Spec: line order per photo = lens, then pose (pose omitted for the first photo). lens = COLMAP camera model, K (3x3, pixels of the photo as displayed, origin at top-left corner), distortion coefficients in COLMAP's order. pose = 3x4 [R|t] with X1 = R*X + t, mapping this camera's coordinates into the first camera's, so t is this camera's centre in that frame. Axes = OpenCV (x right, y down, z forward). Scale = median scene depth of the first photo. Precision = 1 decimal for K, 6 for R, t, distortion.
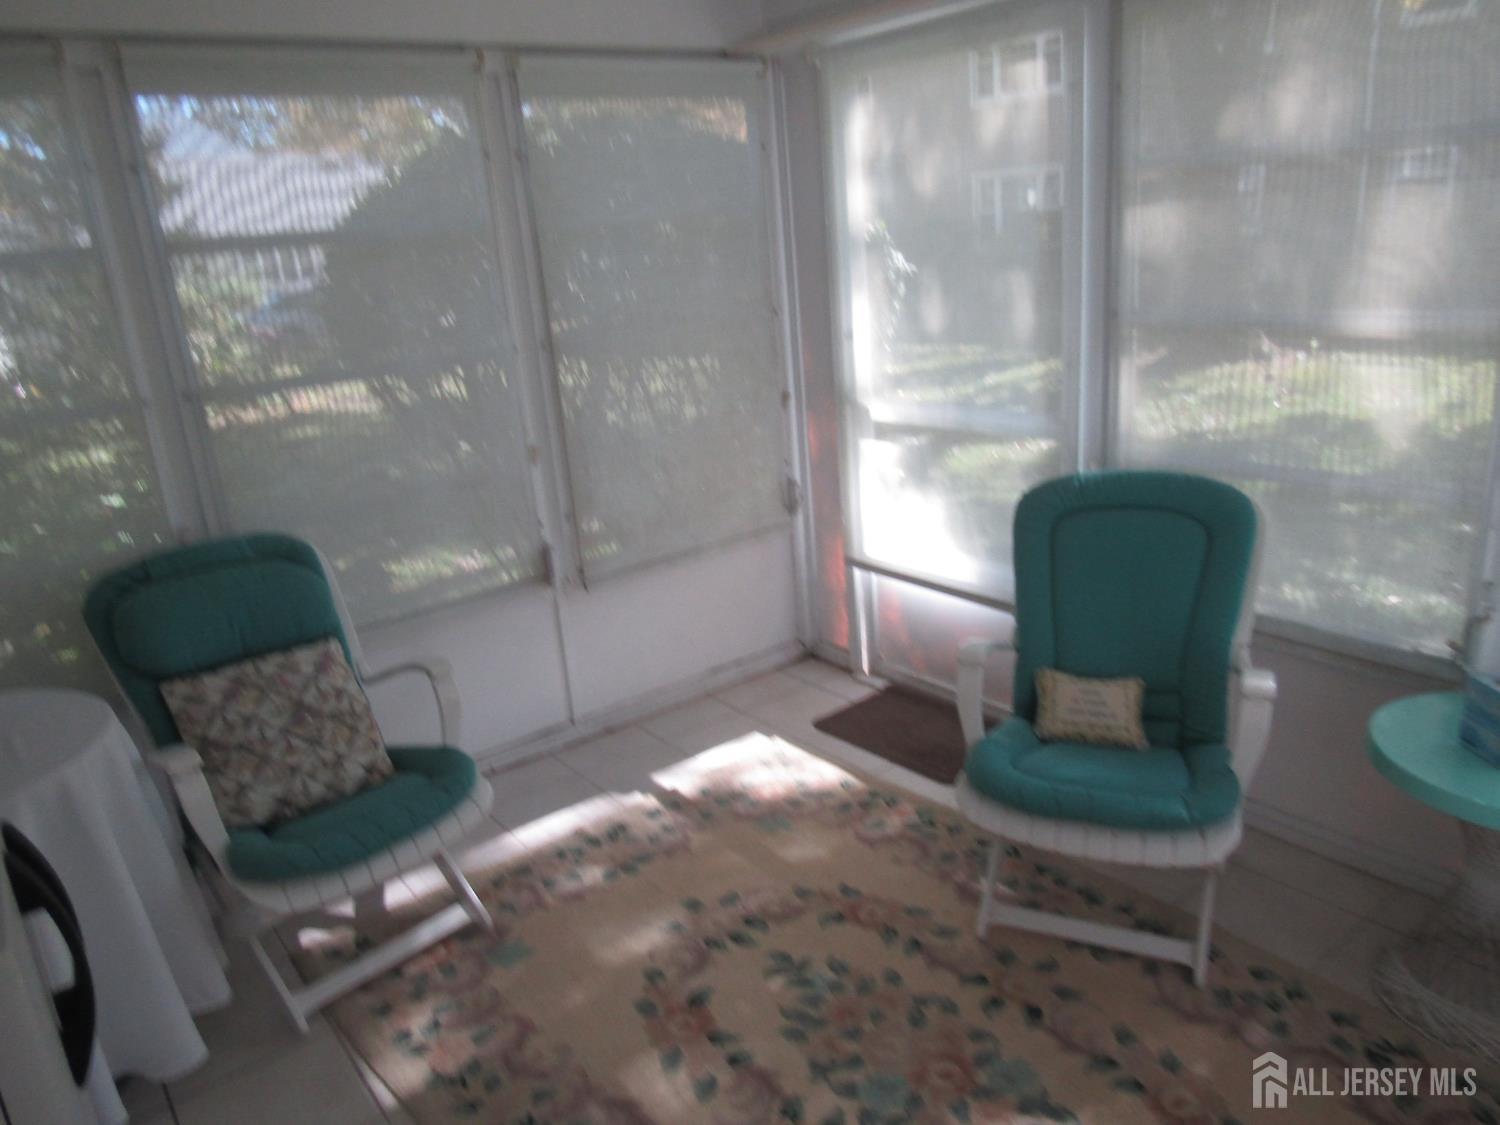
lens RADIAL K [[1085.7, 0, 756.6], [0, 1085.7, 561.8], [0, 0, 1]] dist [-0.001163, 0.008392]
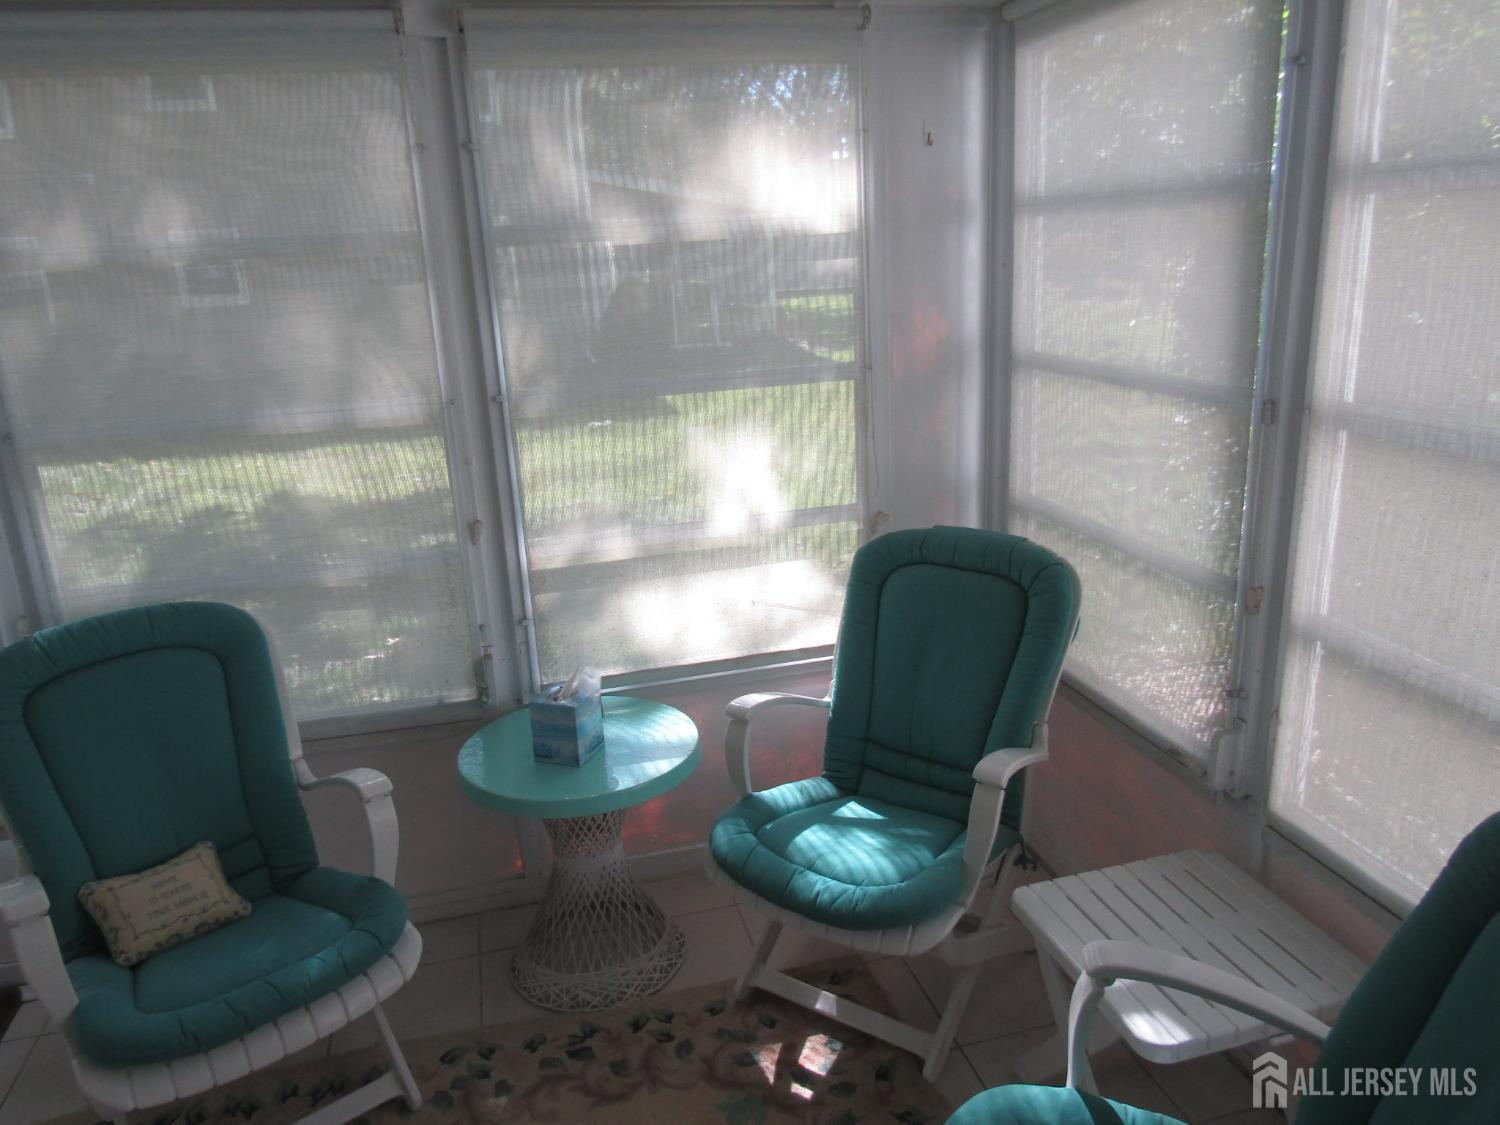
lens RADIAL K [[1070.2, 0, 752.8], [0, 1070.2, 570.3], [0, 0, 1]] dist [-0.011182, -0.001632]
pose [[0.394784, -0.207421, 0.895054, -0.205083], [0.287030, 0.953268, 0.094310, -0.057448], [-0.872788, 0.219676, 0.435871, 0.231299]]
